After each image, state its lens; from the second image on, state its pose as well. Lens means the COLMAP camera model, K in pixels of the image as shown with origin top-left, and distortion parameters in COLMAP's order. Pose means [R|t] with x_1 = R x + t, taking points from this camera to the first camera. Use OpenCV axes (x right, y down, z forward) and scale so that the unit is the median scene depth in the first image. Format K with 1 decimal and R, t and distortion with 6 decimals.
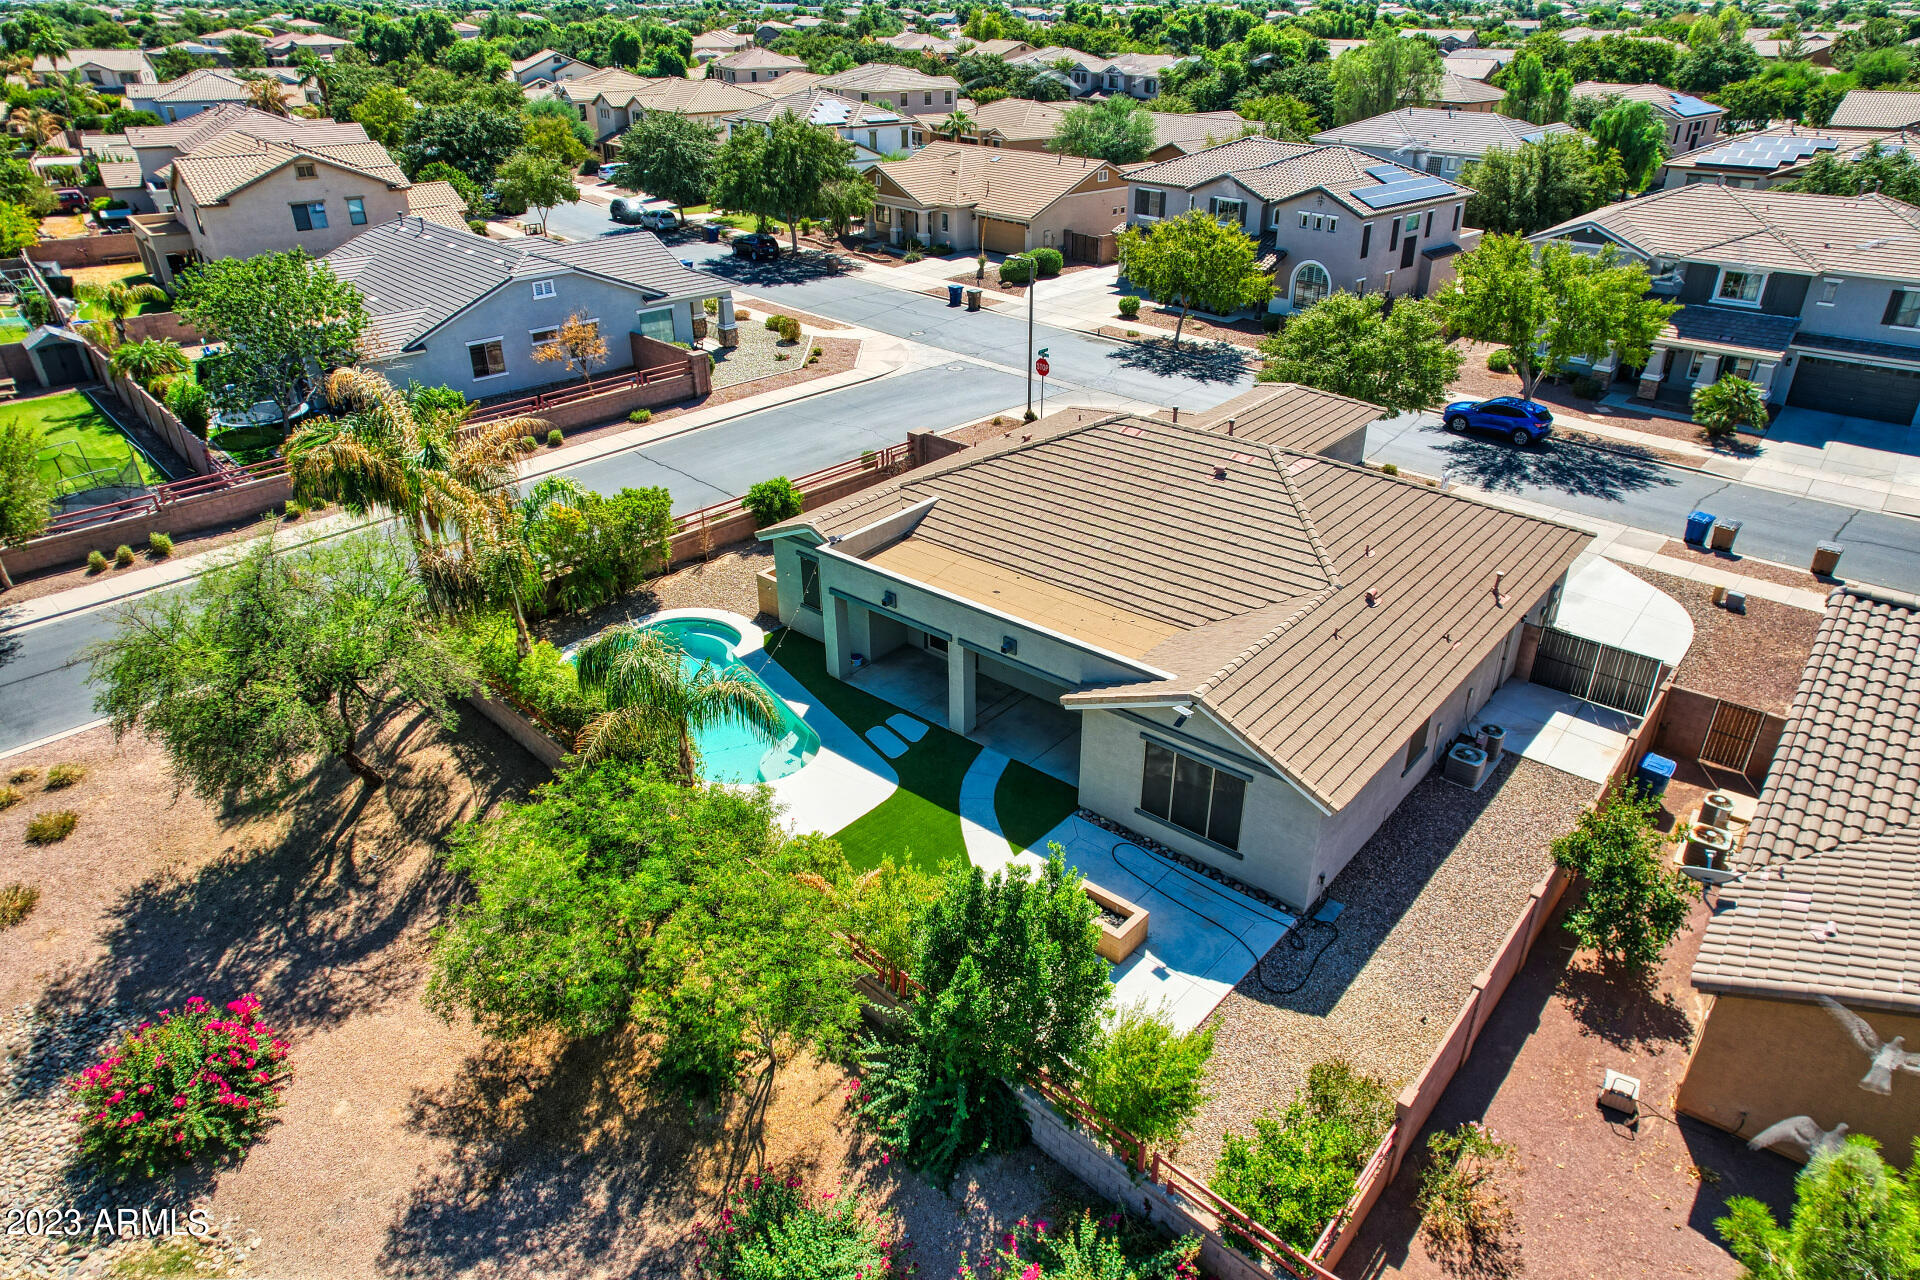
lens RADIAL K [[1182.0, 0, 960.0], [0, 1182.0, 640.0], [0, 0, 1]] dist [-0.025387, 0.000459]
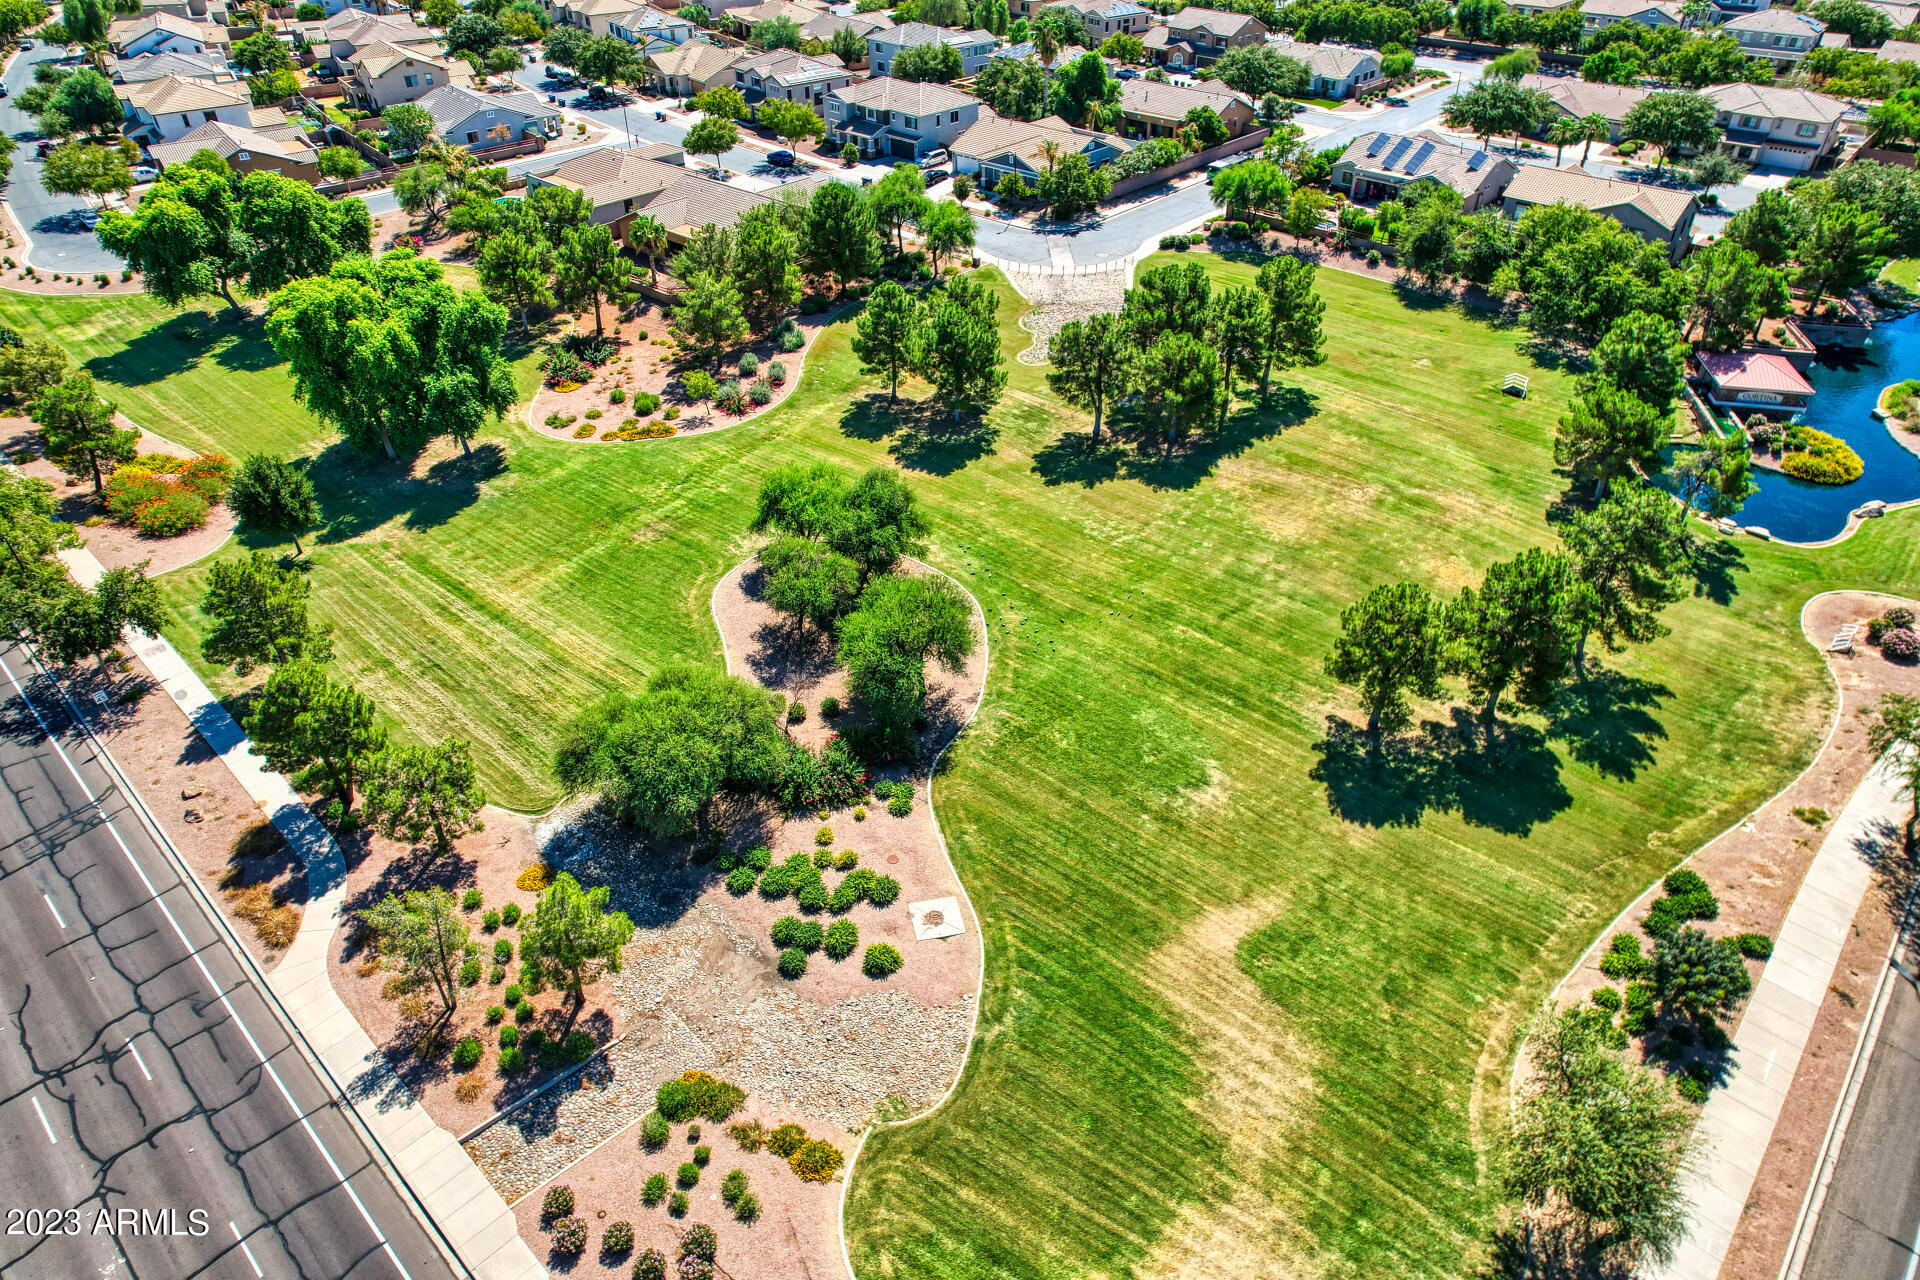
lens RADIAL K [[1182.0, 0, 960.0], [0, 1182.0, 640.0], [0, 0, 1]] dist [-0.025387, 0.000459]
pose [[0.997932, 0.037086, -0.052503, 0.829668], [-0.029409, 0.989700, 0.140105, 0.458693], [0.057158, -0.138271, 0.988744, -1.643800]]
